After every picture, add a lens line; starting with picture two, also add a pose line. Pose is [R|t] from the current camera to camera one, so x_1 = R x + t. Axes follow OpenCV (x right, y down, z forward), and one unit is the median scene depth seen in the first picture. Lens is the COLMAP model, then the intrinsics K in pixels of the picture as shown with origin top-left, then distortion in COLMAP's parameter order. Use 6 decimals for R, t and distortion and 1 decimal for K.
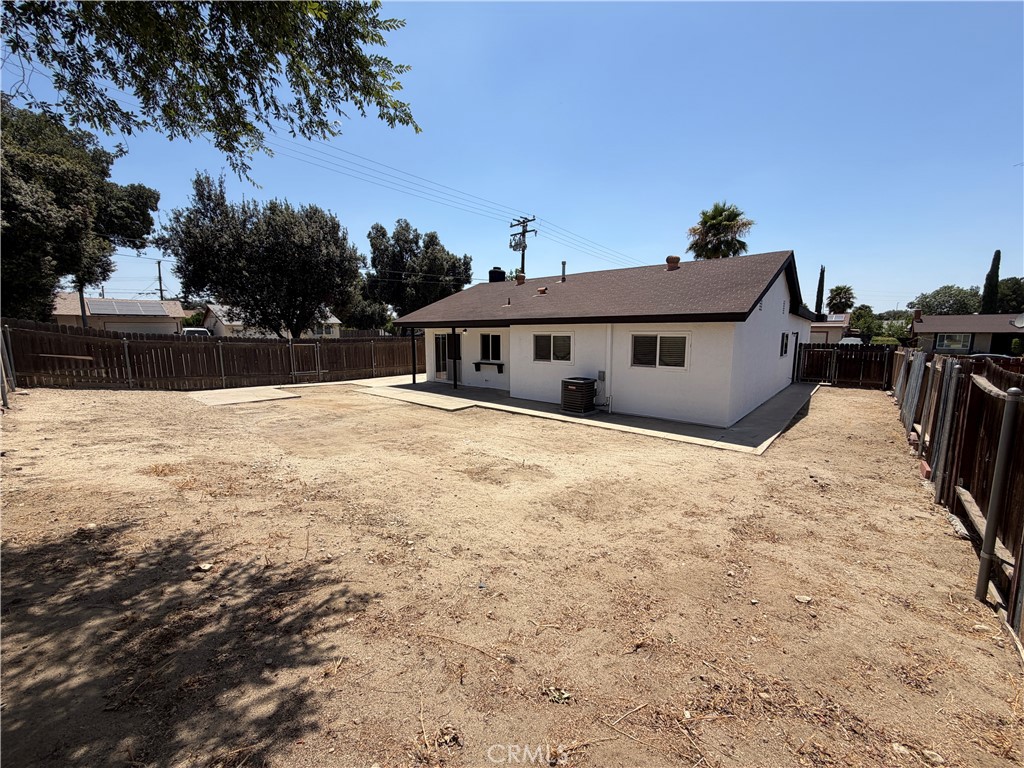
lens RADIAL K [[407.6, 0, 514.0], [0, 407.6, 386.0], [0, 0, 1]] dist [0.003023, -0.000067]
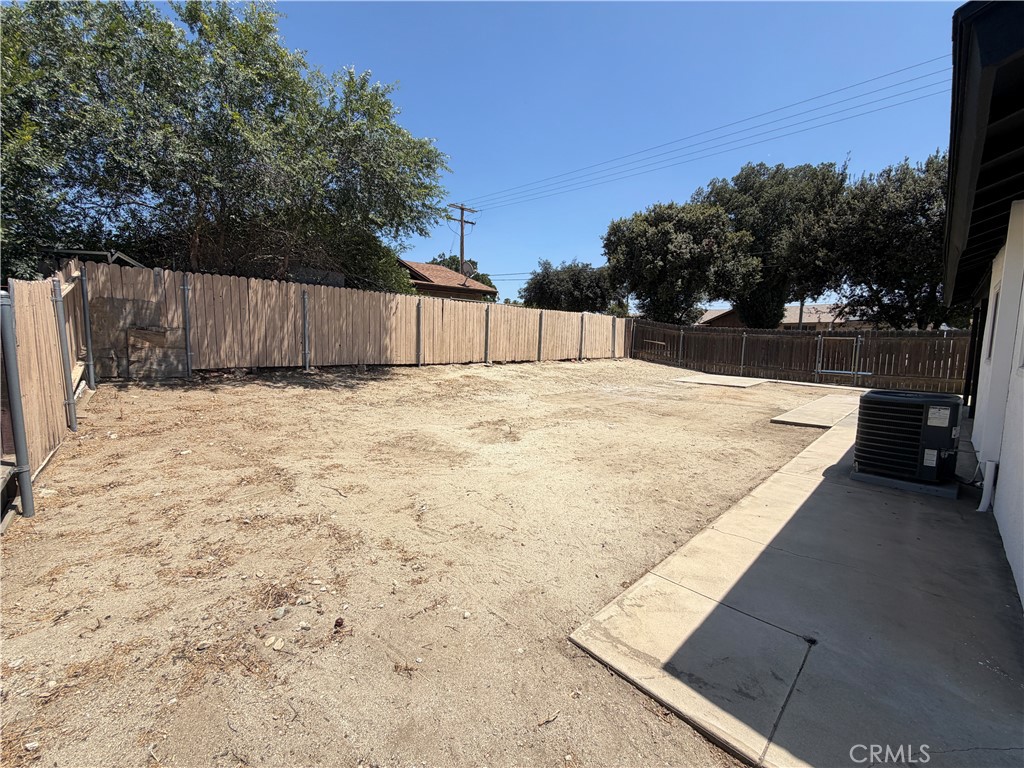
lens RADIAL K [[407.6, 0, 512.7], [0, 407.6, 382.0], [0, 0, 1]] dist [0.003023, -0.000067]
pose [[-0.097441, 0.098659, -0.990339, 1.159578], [-0.142473, 0.983443, 0.111990, -0.038688], [0.984991, 0.152009, -0.081772, 1.280737]]
